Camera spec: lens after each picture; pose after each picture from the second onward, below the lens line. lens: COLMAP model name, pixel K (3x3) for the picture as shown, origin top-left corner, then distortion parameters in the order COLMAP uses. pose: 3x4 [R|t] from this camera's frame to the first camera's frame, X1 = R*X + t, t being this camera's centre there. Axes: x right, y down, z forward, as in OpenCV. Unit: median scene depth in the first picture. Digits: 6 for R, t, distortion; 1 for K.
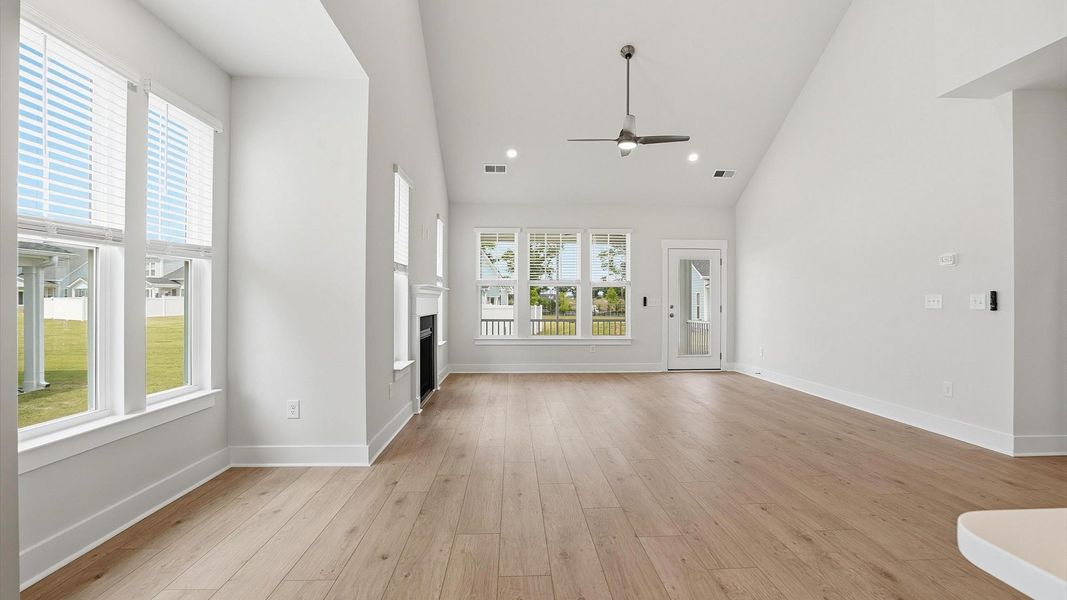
lens RADIAL K [[499.2, 0, 531.8], [0, 499.2, 298.6], [0, 0, 1]] dist [-0.056267, 0.023056]
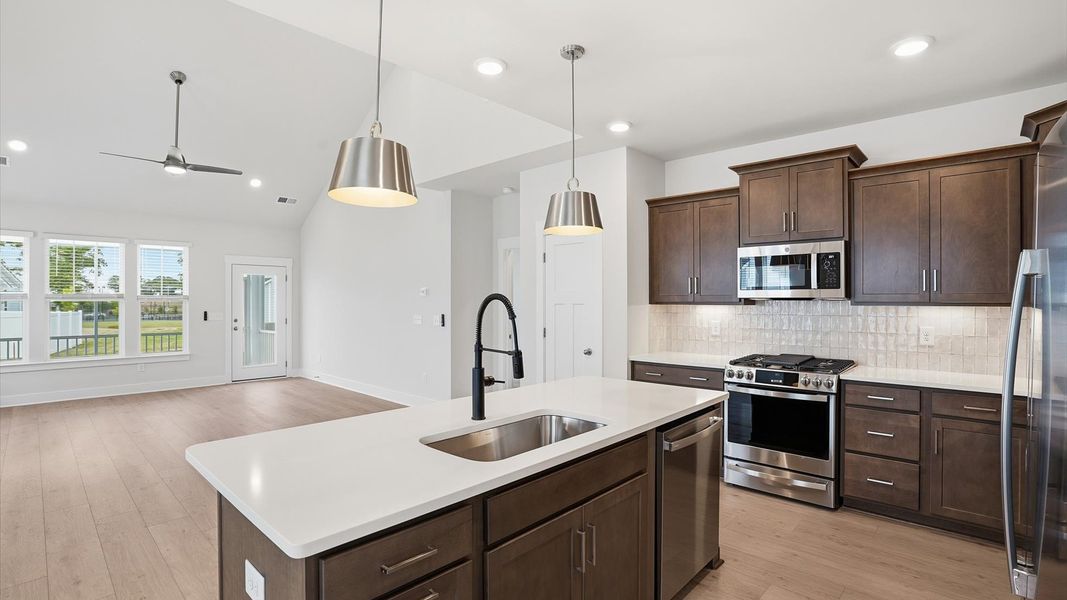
lens RADIAL K [[499.2, 0, 531.8], [0, 499.2, 298.6], [0, 0, 1]] dist [-0.056267, 0.023056]
pose [[0.720462, 0.004043, 0.693482, 0.027150], [-0.002751, 0.999992, -0.002972, -0.040238], [-0.693489, 0.000234, 0.720467, -0.239751]]
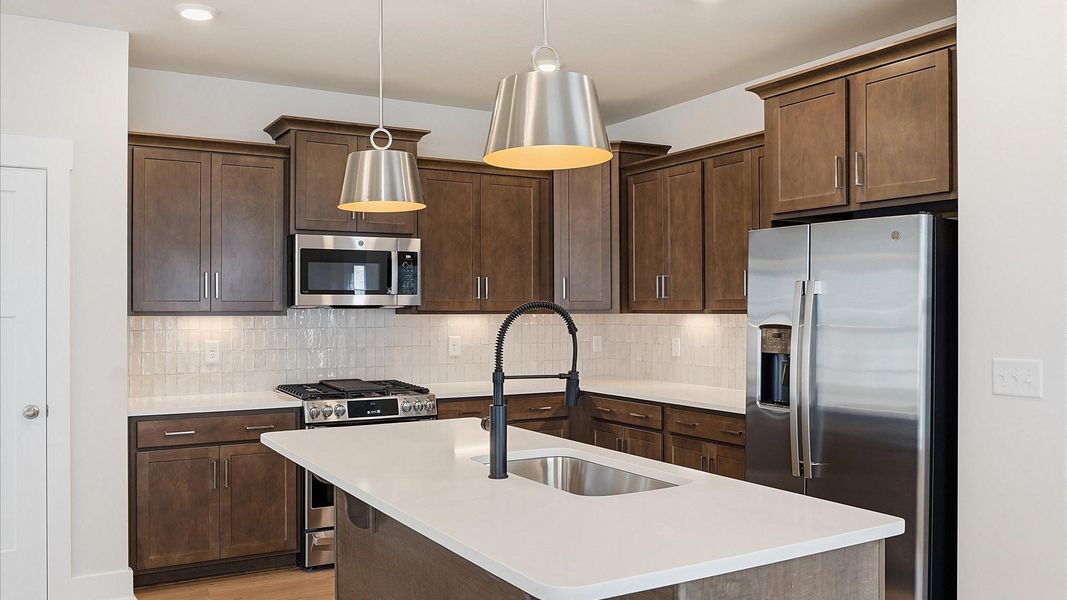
lens RADIAL K [[880.1, 0, 537.2], [0, 880.1, 299.8], [0, 0, 1]] dist [-0.036639, -0.000530]
pose [[-0.462895, 0.009165, 0.886366, -0.155954], [-0.000610, 0.999943, -0.010658, -0.040319], [-0.886413, -0.005474, -0.462863, 0.234452]]
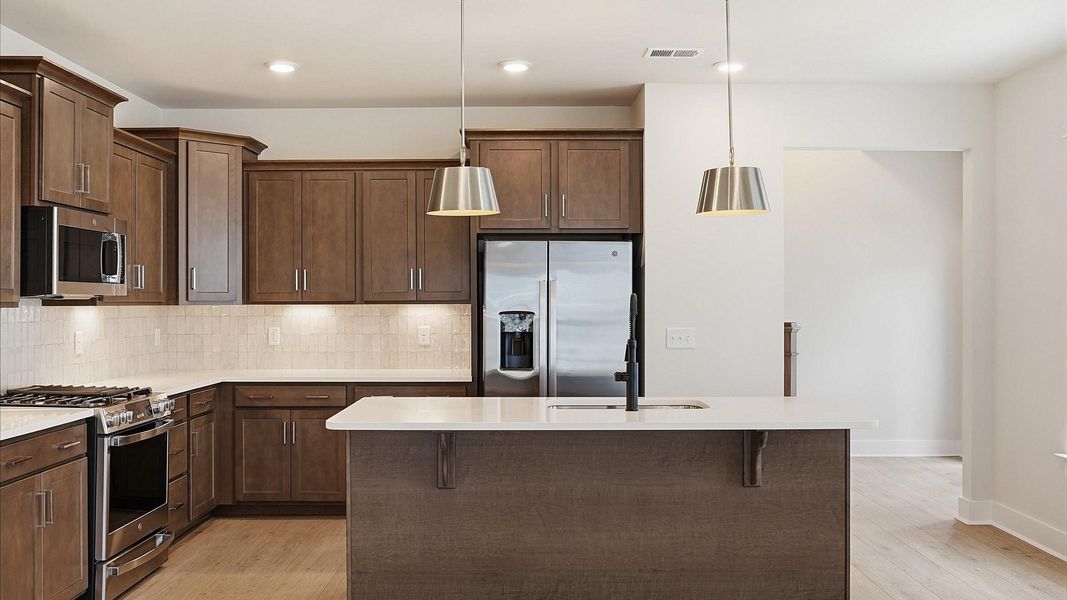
lens RADIAL K [[938.4, 0, 533.5], [0, 938.4, 300.0], [0, 0, 1]] dist [-0.008090, -0.001948]
pose [[-0.998913, 0.000425, 0.046617, 0.289771], [0.000293, 0.999996, -0.002842, -0.037718], [-0.046618, -0.002825, -0.998909, 0.753610]]
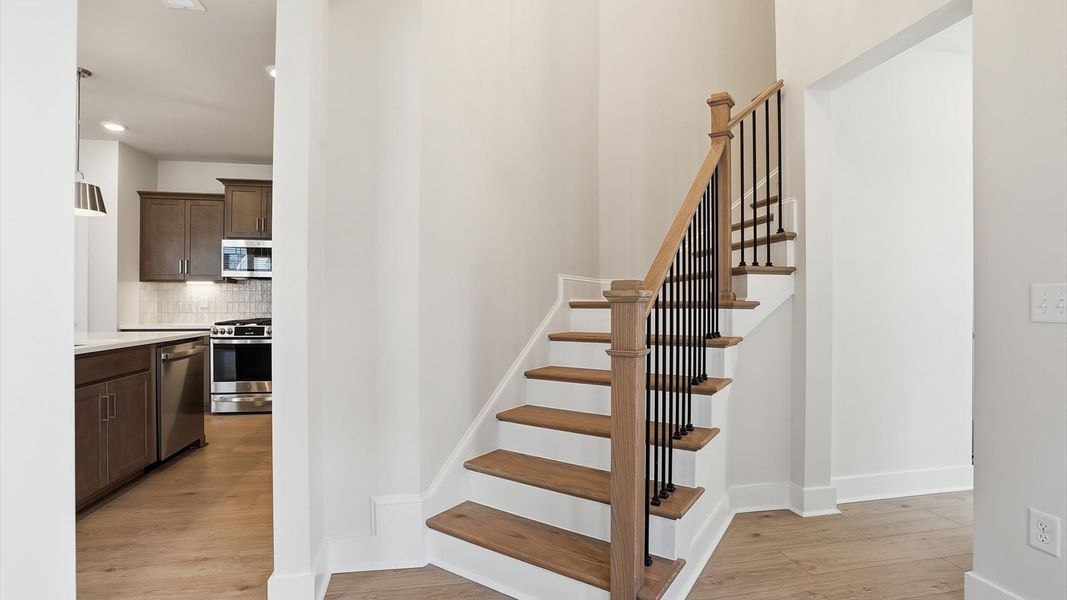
lens RADIAL K [[494.2, 0, 539.9], [0, 494.2, 301.1], [0, 0, 1]] dist [-0.027613, 0.000157]
pose [[-0.139487, 0.004520, 0.990214, -0.274478], [-0.003026, 0.999983, -0.004991, 0.003718], [-0.990219, -0.003693, -0.139471, -0.403275]]
